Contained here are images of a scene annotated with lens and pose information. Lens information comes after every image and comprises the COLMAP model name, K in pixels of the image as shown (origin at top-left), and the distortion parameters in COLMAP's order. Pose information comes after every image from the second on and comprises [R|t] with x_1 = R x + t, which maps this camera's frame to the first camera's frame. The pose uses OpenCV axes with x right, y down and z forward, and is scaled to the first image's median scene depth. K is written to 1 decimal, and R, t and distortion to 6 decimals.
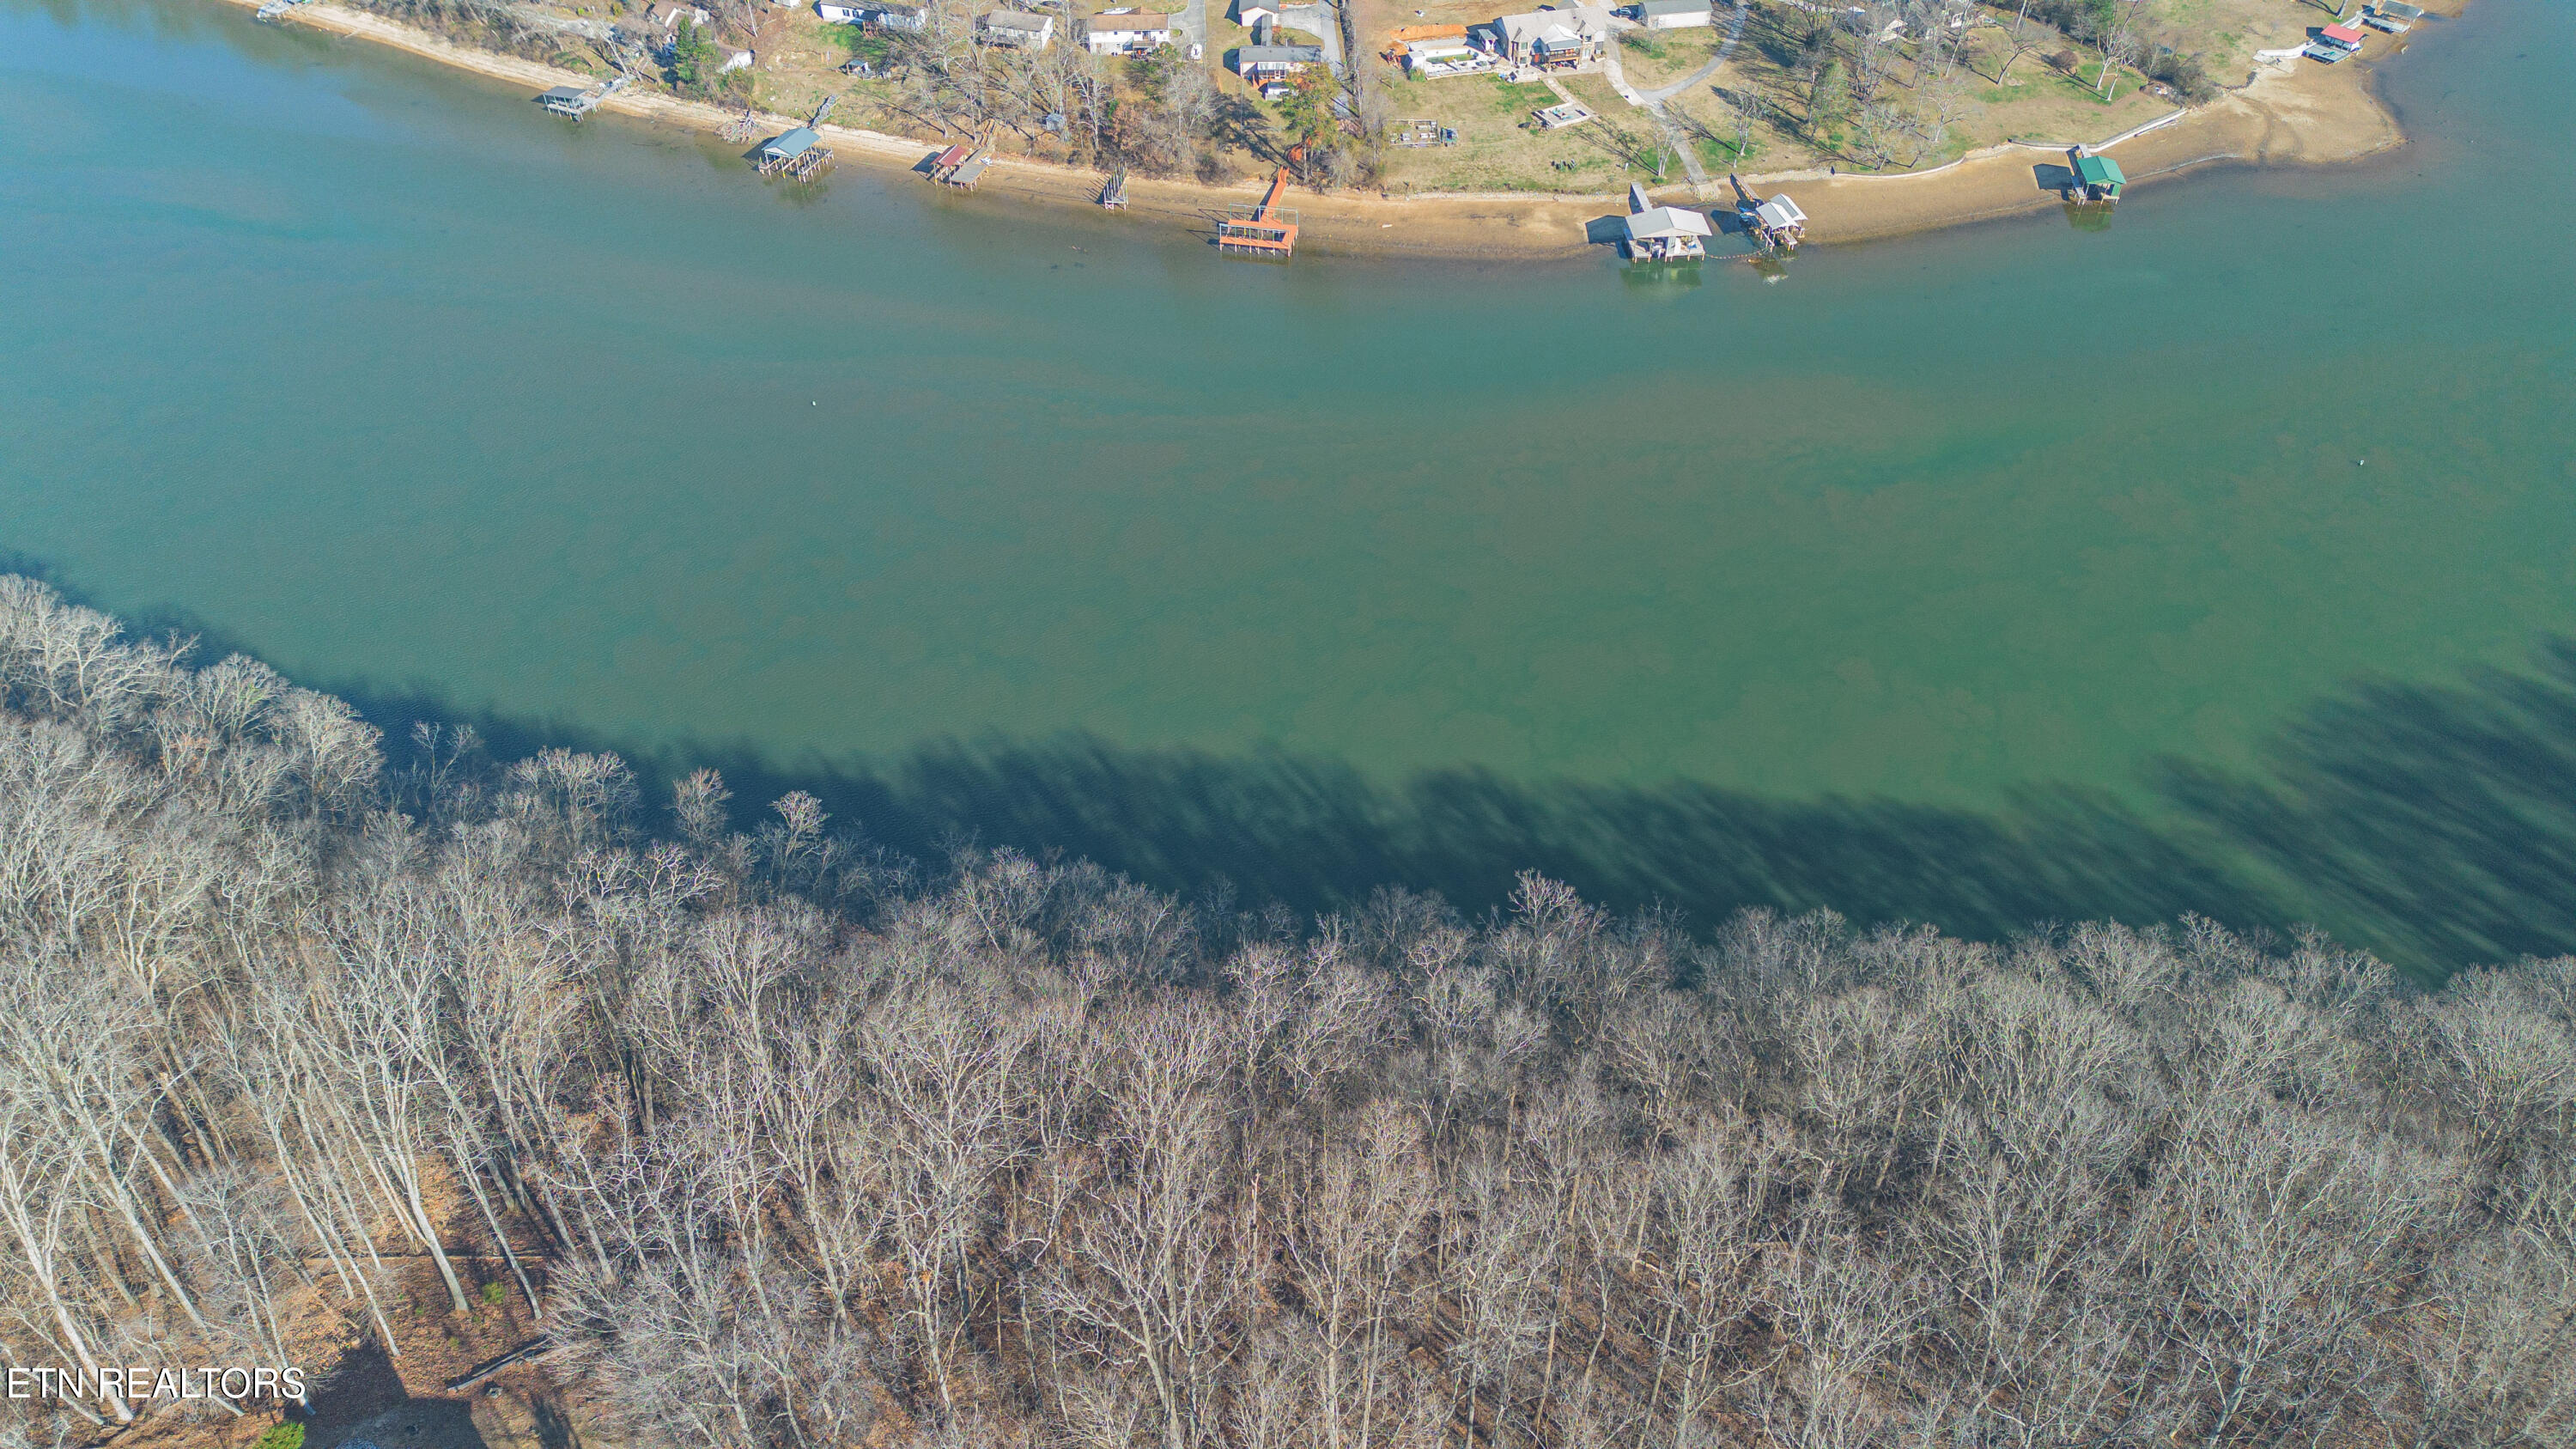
lens RADIAL K [[1749.6, 0, 1282.1], [0, 1749.6, 720.7], [0, 0, 1]] dist [0.009280, -0.035707]
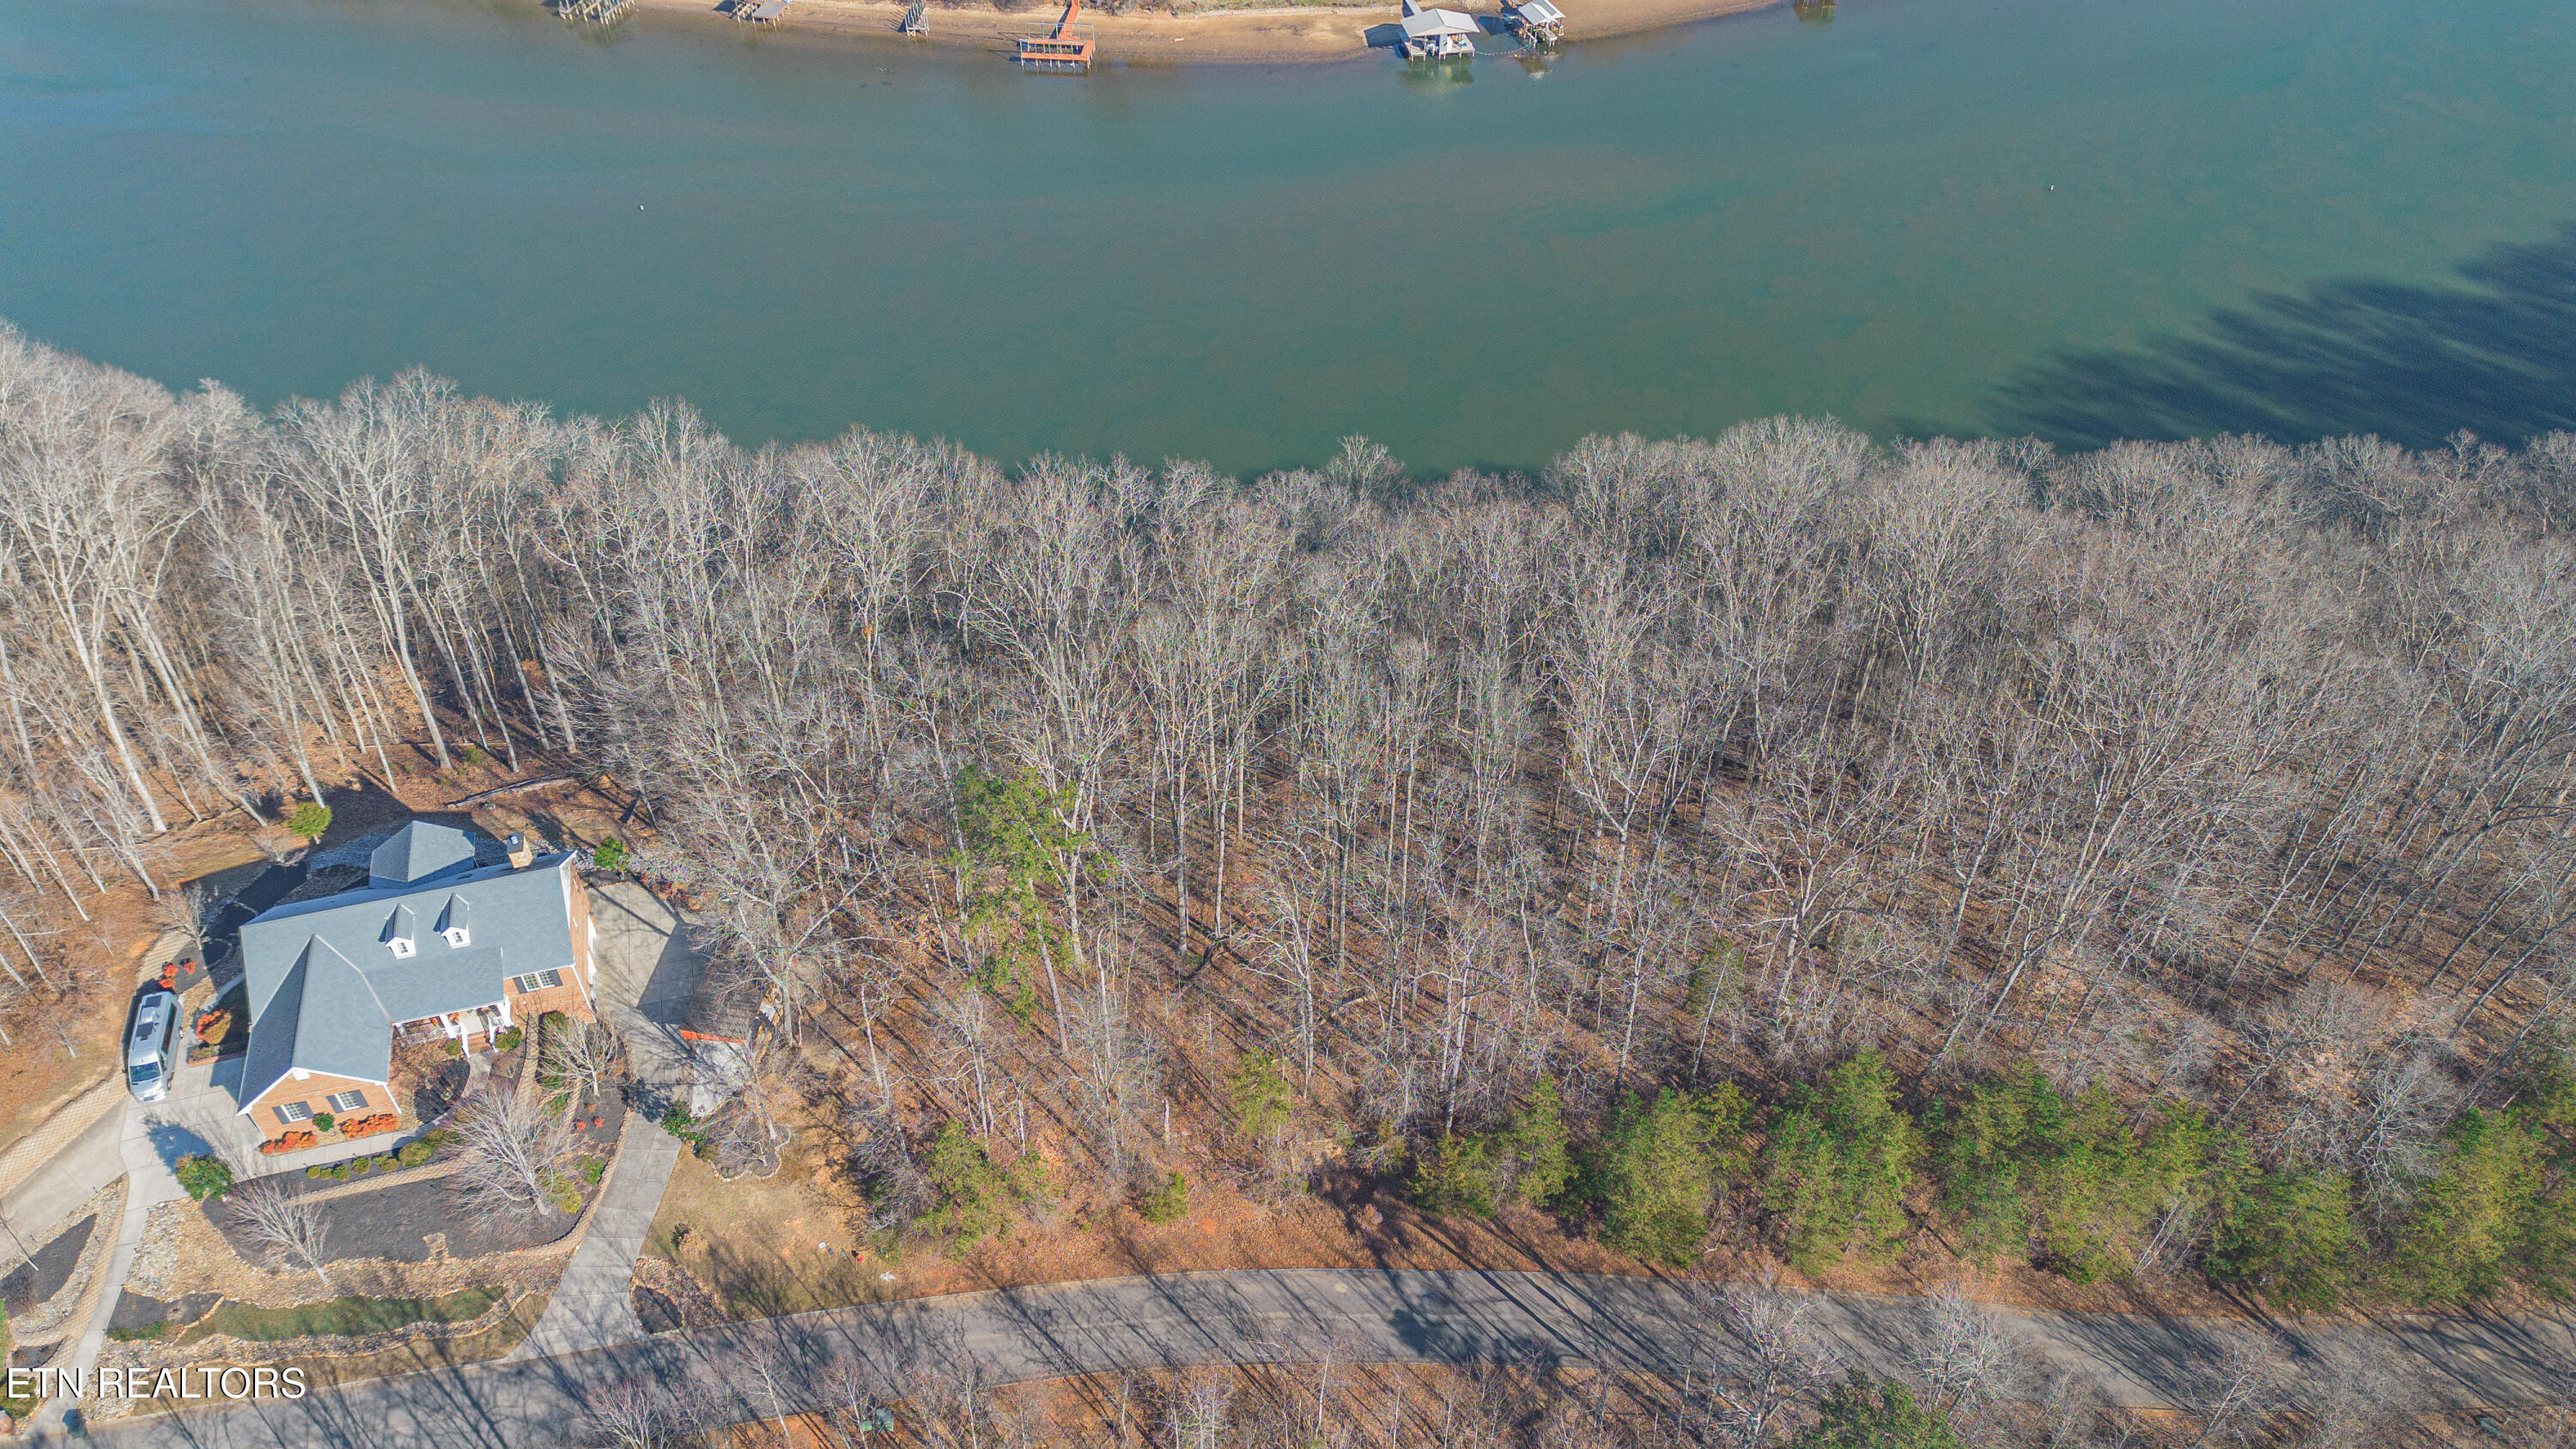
lens RADIAL K [[1749.6, 0, 1293.1], [0, 1749.6, 728.9], [0, 0, 1]] dist [0.009280, -0.035707]
pose [[0.991669, -0.074286, 0.105230, -0.014277], [0.072165, 0.997108, 0.023824, 0.114956], [-0.106696, -0.016031, 0.994162, -0.068396]]
